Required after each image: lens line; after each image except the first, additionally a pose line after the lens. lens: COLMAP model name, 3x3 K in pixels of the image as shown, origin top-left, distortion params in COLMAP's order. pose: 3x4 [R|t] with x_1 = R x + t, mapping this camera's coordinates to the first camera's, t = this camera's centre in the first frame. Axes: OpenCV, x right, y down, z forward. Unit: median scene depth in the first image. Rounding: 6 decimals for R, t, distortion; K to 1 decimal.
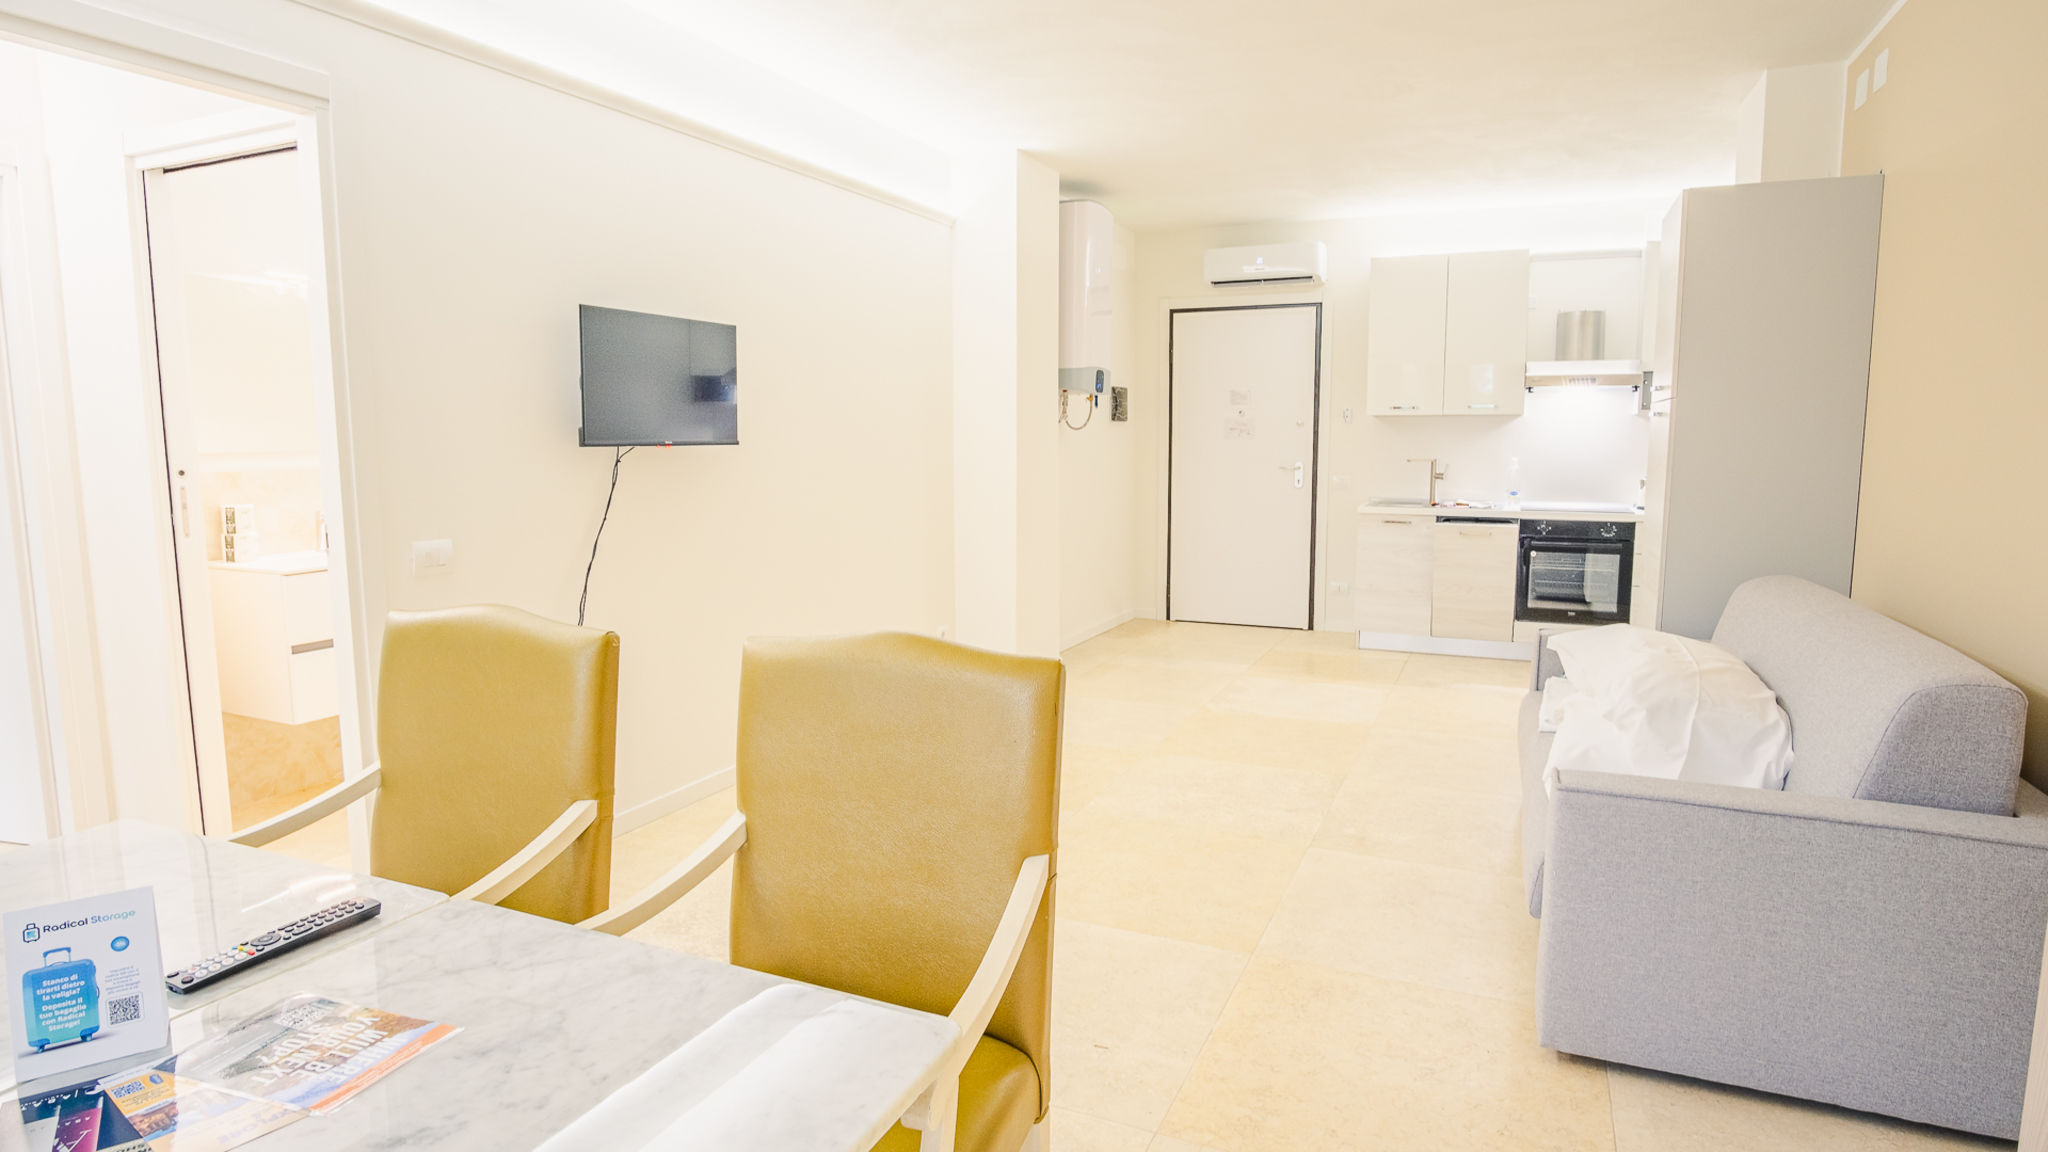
lens RADIAL K [[1107.3, 0, 1024.0], [0, 1107.3, 576.0], [0, 0, 1]] dist [-0.024703, 0.001150]
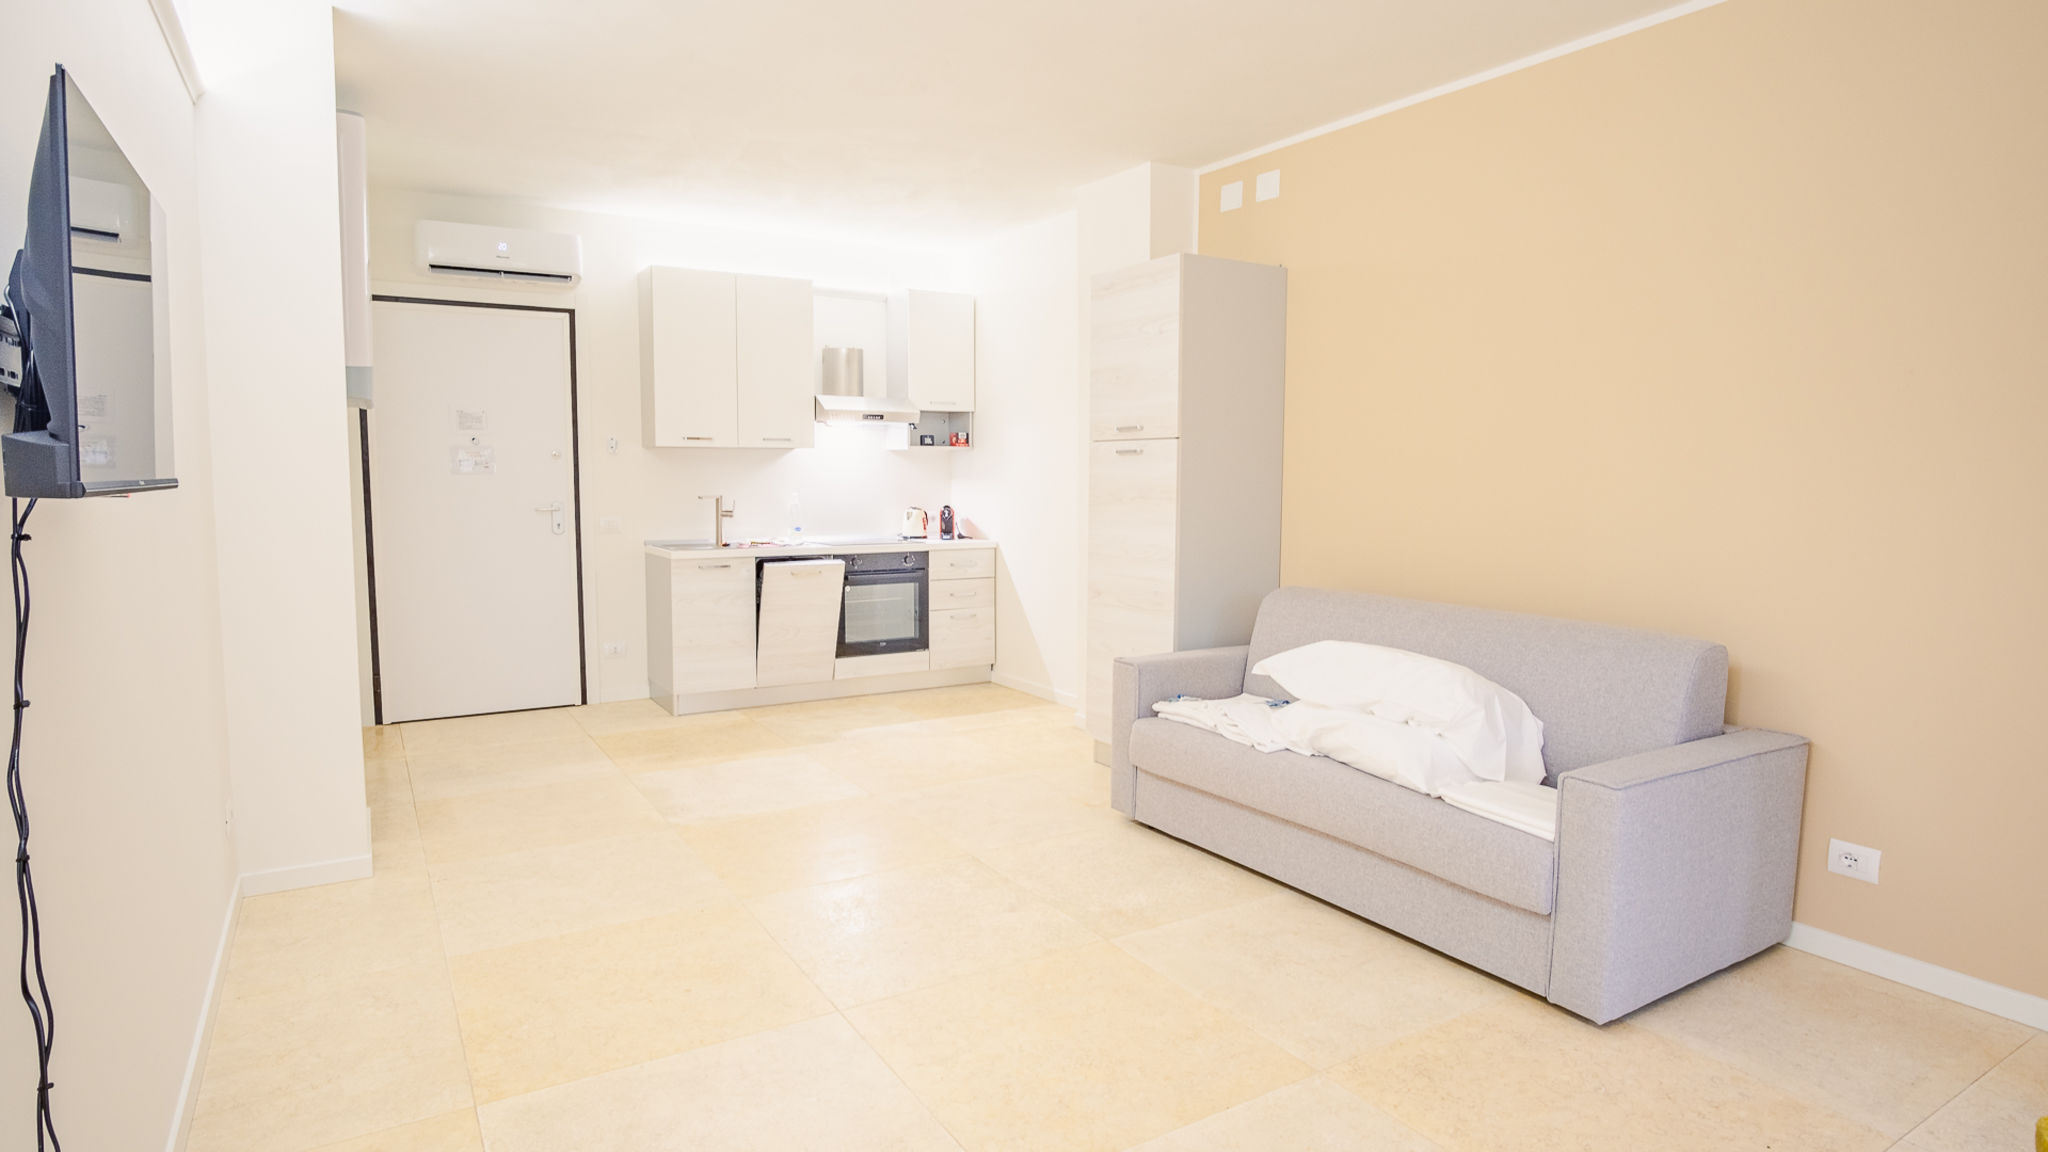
lens RADIAL K [[1107.3, 0, 1024.0], [0, 1107.3, 576.0], [0, 0, 1]] dist [-0.024703, 0.001150]
pose [[0.556441, -0.074877, 0.827507, -0.262868], [0.099806, 0.994743, 0.022897, -0.037098], [-0.824871, 0.069849, 0.560989, 0.297166]]
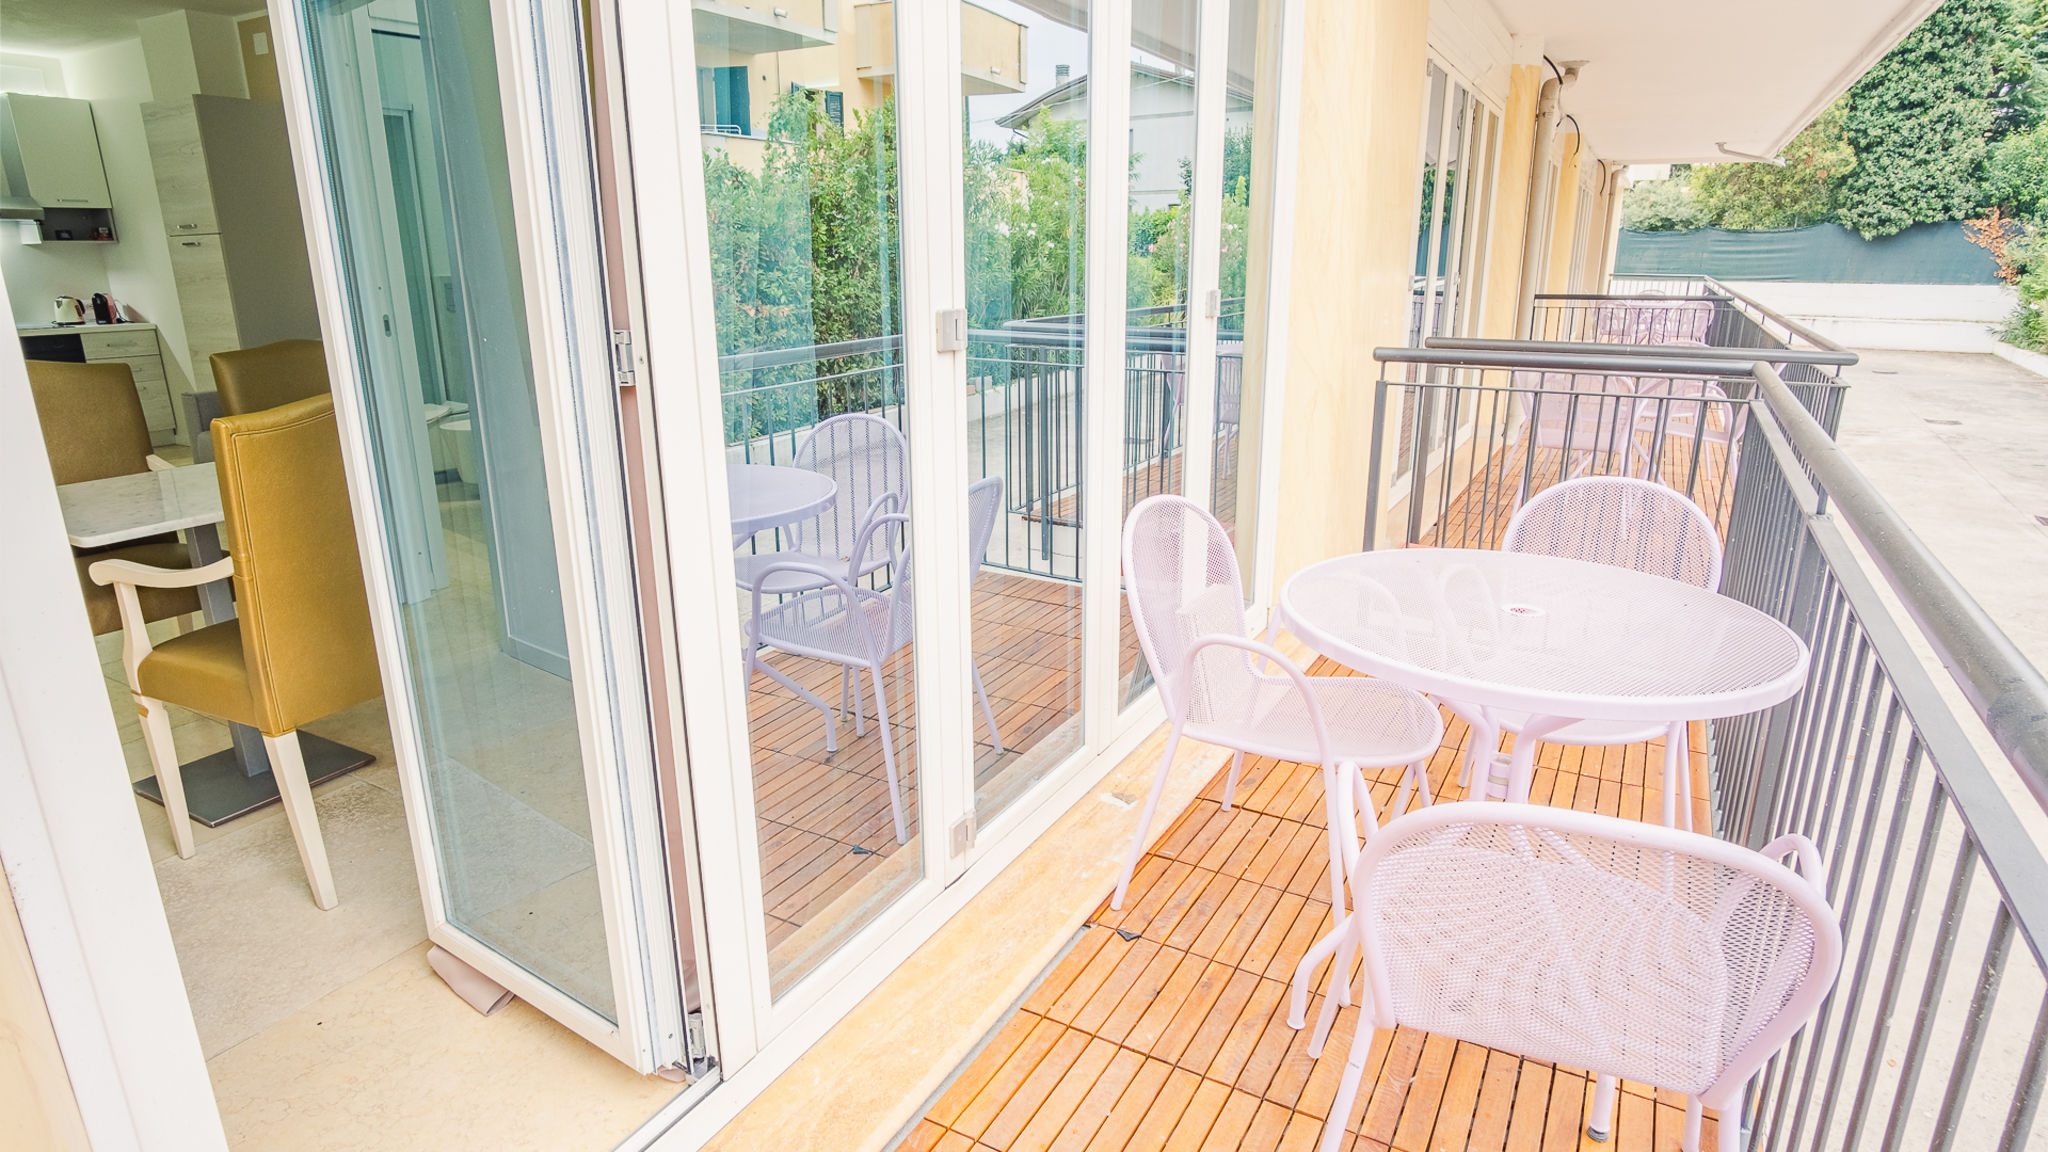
lens RADIAL K [[1107.3, 0, 1024.0], [0, 1107.3, 576.0], [0, 0, 1]] dist [-0.024703, 0.001150]
pose [[0.090977, -0.275346, 0.957031, -0.561071], [0.130406, 0.956035, 0.262663, 0.030253], [-0.987278, 0.100906, 0.122884, -0.184289]]
